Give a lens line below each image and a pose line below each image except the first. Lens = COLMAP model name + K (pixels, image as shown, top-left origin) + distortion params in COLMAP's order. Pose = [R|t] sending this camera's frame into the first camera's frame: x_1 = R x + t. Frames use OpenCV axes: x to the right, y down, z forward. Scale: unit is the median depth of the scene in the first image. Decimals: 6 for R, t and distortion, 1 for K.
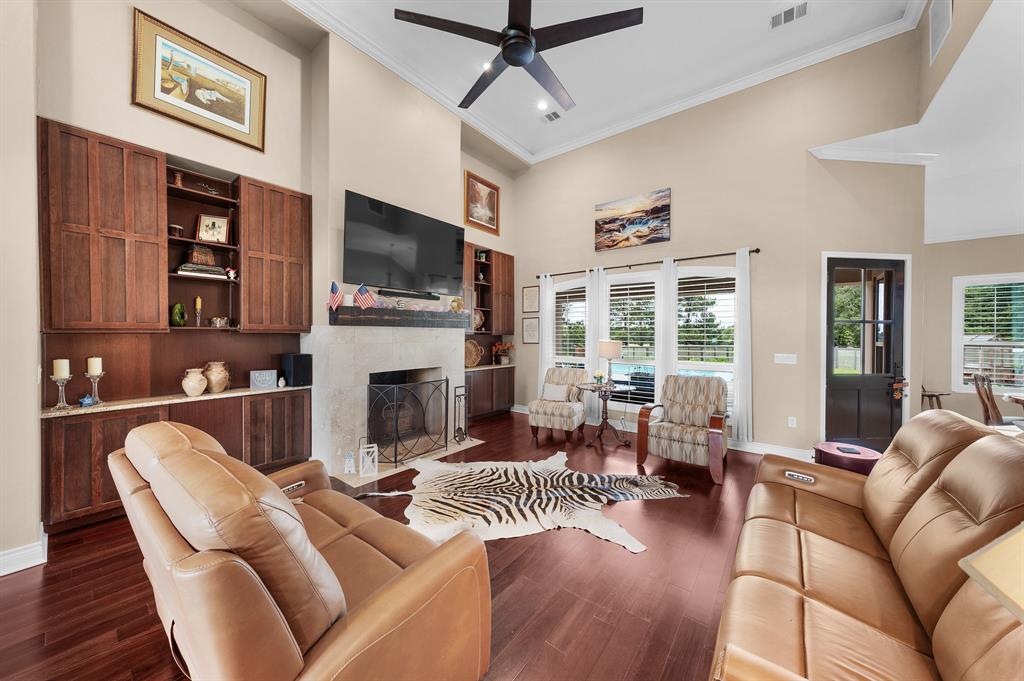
lens RADIAL K [[353.9, 0, 509.7], [0, 353.9, 336.2], [0, 0, 1]] dist [0.000905, -0.000037]
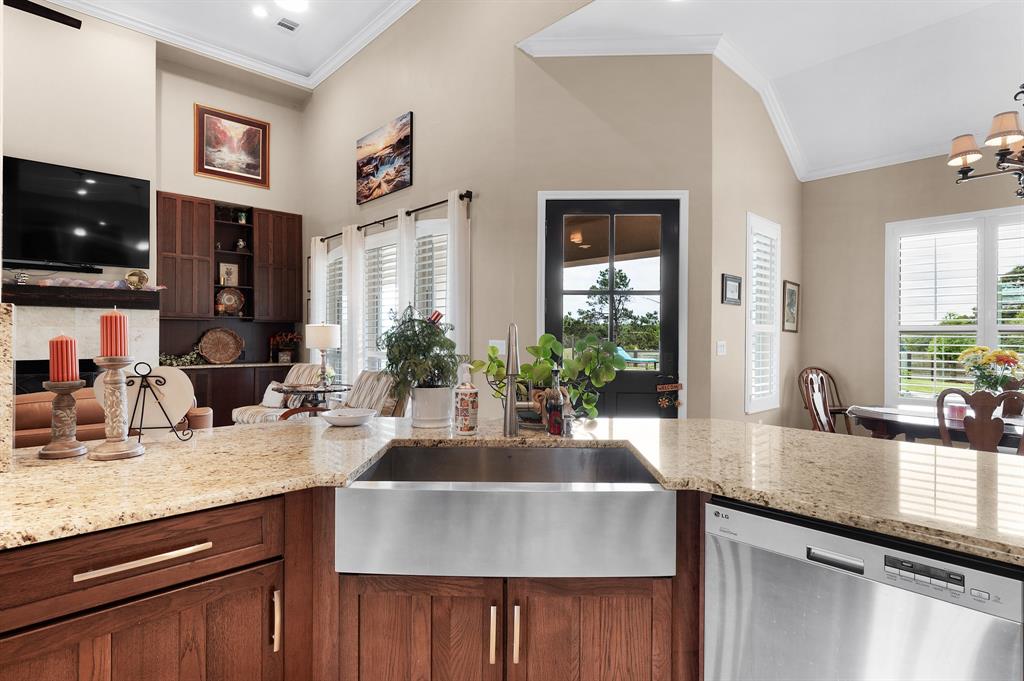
lens RADIAL K [[522.7, 0, 515.7], [0, 522.7, 336.0], [0, 0, 1]] dist [0.006226, 0.000431]
pose [[0.988303, -0.000356, -0.152504, 0.779627], [0.000035, 0.999998, -0.002106, 0.035237], [0.152504, 0.002076, 0.988301, -0.012588]]
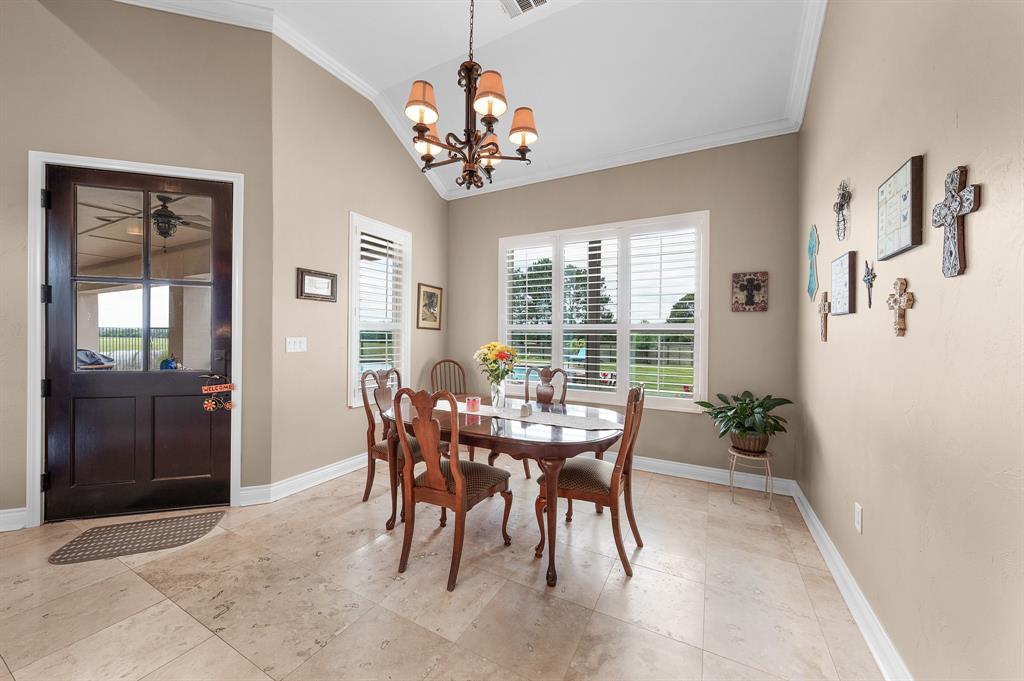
lens RADIAL K [[381.3, 0, 502.0], [0, 381.3, 334.6], [0, 0, 1]] dist [-0.002077, -0.000239]
pose [[0.987544, 0.004325, 0.157285, 1.192388], [-0.004719, 0.999987, 0.002133, 0.034635], [-0.157274, -0.002849, 0.987551, 0.227229]]
